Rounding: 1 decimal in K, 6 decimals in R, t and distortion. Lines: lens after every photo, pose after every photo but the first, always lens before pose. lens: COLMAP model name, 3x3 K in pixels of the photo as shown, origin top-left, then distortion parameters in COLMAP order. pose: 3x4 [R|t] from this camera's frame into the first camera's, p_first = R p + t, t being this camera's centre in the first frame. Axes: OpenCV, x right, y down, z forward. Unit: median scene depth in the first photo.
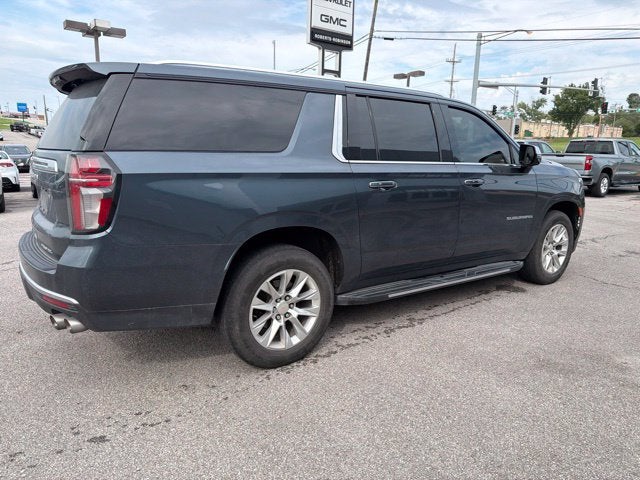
lens RADIAL K [[455.8, 0, 321.8], [0, 455.8, 240.8], [0, 0, 1]] dist [0.030165, -0.036941]
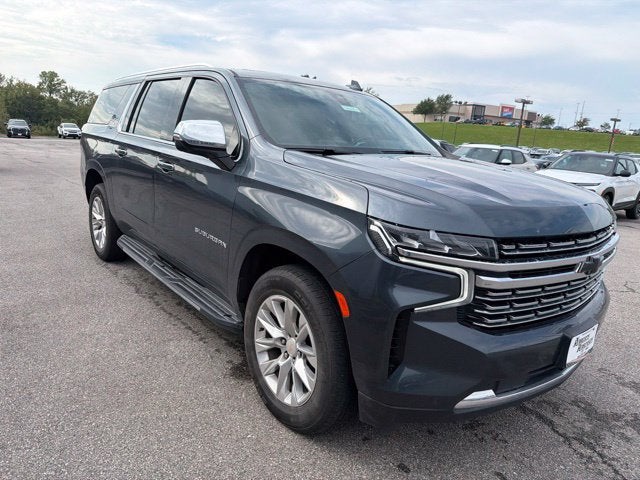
lens RADIAL K [[455.8, 0, 322.6], [0, 455.8, 230.9], [0, 0, 1]] dist [0.030165, -0.036941]
pose [[0.062168, 0.191698, -0.979483, 1.167317], [-0.268507, 0.948412, 0.168575, -0.227731], [0.961269, 0.252518, 0.110434, 1.191145]]
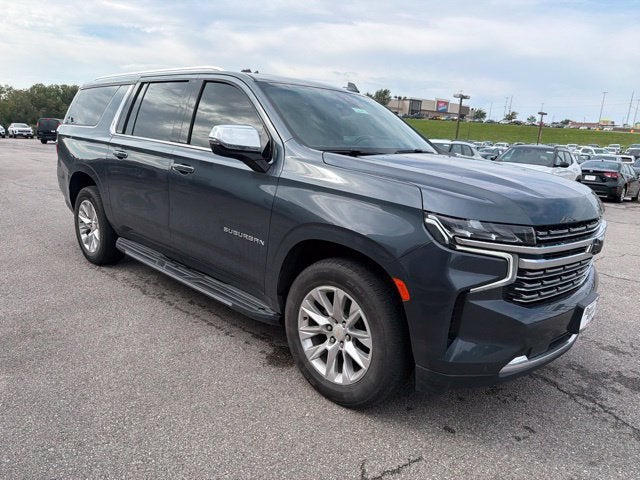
lens RADIAL K [[455.8, 0, 322.2], [0, 455.8, 236.9], [0, 0, 1]] dist [0.030165, -0.036941]
pose [[0.187473, 0.209336, -0.959704, 1.203783], [-0.252901, 0.954376, 0.158771, -0.201686], [0.949155, 0.212945, 0.231861, 1.056655]]
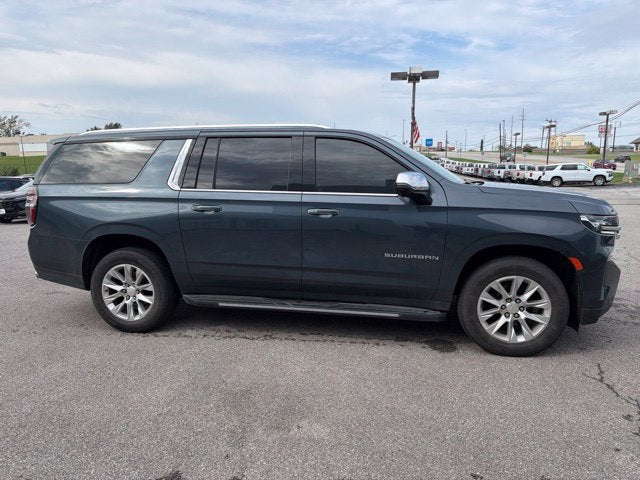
lens RADIAL K [[455.8, 0, 320.7], [0, 455.8, 237.0], [0, 0, 1]] dist [0.030165, -0.036941]
pose [[0.674083, 0.080121, -0.734298, 1.030711], [-0.126559, 0.991927, -0.007950, -0.064443], [0.727733, 0.098291, 0.678781, 0.335651]]
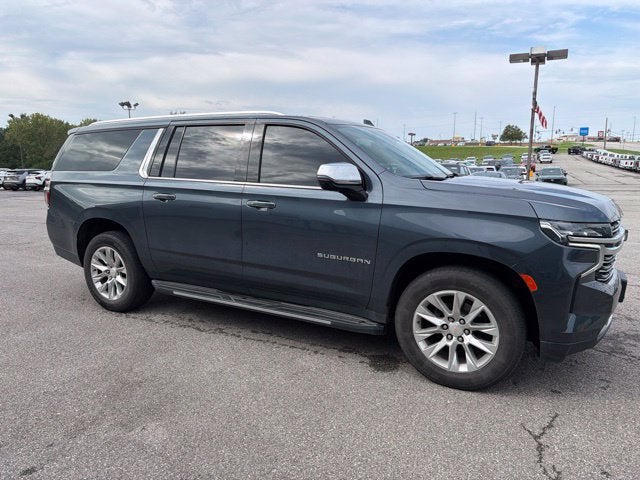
lens RADIAL K [[455.8, 0, 321.0], [0, 455.8, 230.4], [0, 0, 1]] dist [0.030165, -0.036941]
pose [[0.430780, 0.113713, -0.895264, 1.189266], [-0.175136, 0.983704, 0.040675, -0.131921], [0.885300, 0.139271, 0.443675, 0.697549]]
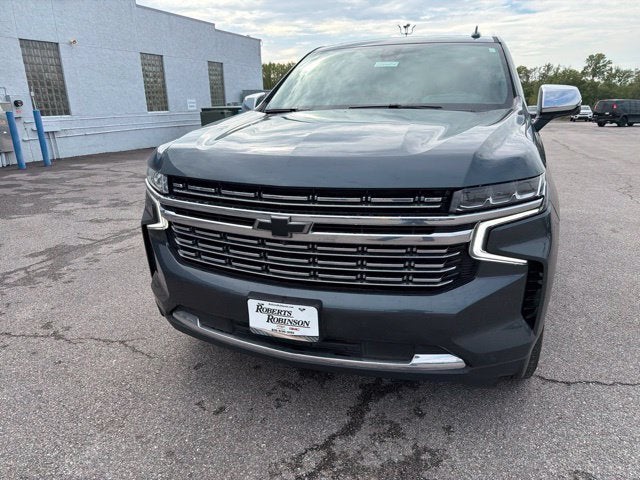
lens RADIAL K [[455.8, 0, 323.8], [0, 455.8, 234.9], [0, 0, 1]] dist [0.030165, -0.036941]
pose [[-0.830213, 0.147135, -0.537677, 0.887515], [-0.115574, 0.898148, 0.424232, -0.367246], [0.545333, 0.414345, -0.728650, 1.891467]]
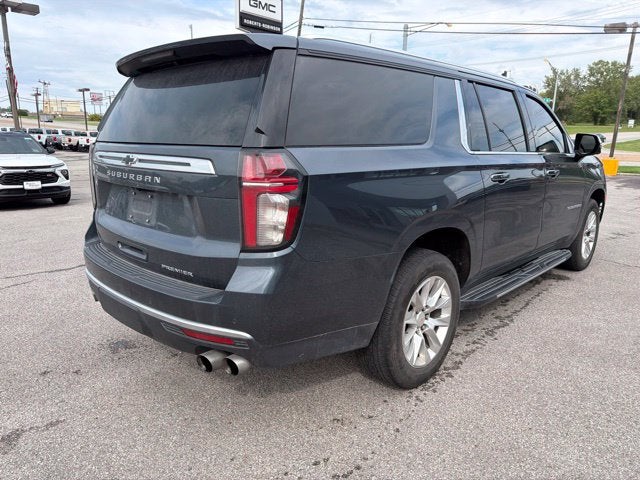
lens RADIAL K [[455.8, 0, 321.5], [0, 455.8, 243.2], [0, 0, 1]] dist [0.030165, -0.036941]
pose [[0.982849, -0.049663, 0.177599, -0.327584], [0.045086, 0.998541, 0.029715, -0.028693], [-0.178815, -0.021198, 0.983654, 0.119591]]
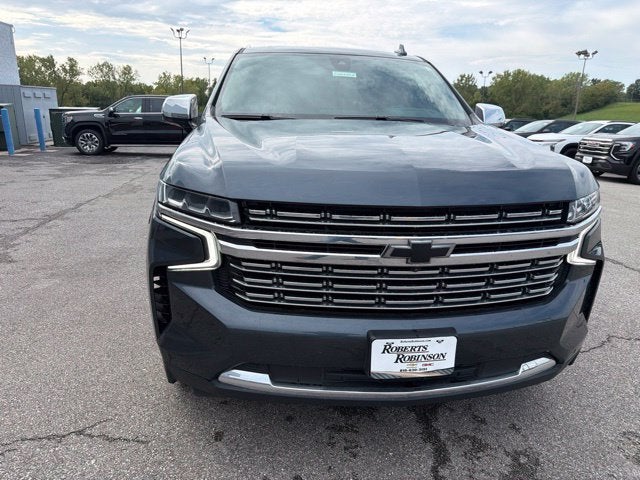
lens RADIAL K [[455.8, 0, 321.8], [0, 455.8, 233.6], [0, 0, 1]] dist [0.030165, -0.036941]
pose [[-0.480676, 0.193705, -0.855237, 1.052316], [-0.215694, 0.919215, 0.329424, -0.308979], [0.849957, 0.342816, -0.400063, 1.628601]]
